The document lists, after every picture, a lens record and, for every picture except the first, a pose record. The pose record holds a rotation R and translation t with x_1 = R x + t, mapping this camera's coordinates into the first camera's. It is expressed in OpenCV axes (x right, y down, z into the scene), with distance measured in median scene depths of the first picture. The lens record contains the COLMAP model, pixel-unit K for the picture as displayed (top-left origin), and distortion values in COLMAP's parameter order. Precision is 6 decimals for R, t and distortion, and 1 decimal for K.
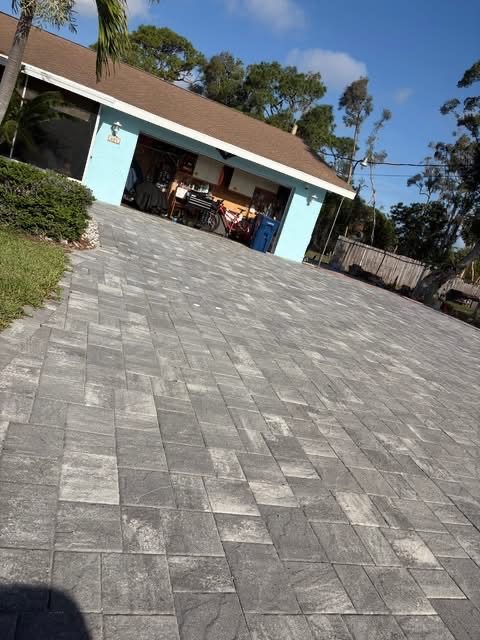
lens RADIAL K [[477.5, 0, 240.0], [0, 477.5, 320.0], [0, 0, 1]] dist [0.025247, 0.004448]
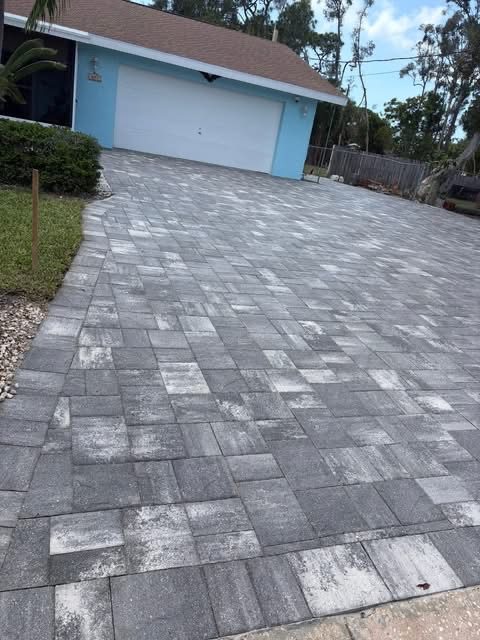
lens RADIAL K [[477.5, 0, 240.0], [0, 477.5, 320.0], [0, 0, 1]] dist [0.025247, 0.004448]
pose [[0.990441, -0.135792, -0.024249, -0.037672], [0.137894, 0.979227, 0.148657, -0.001067], [0.003559, -0.150580, 0.988591, -0.098049]]
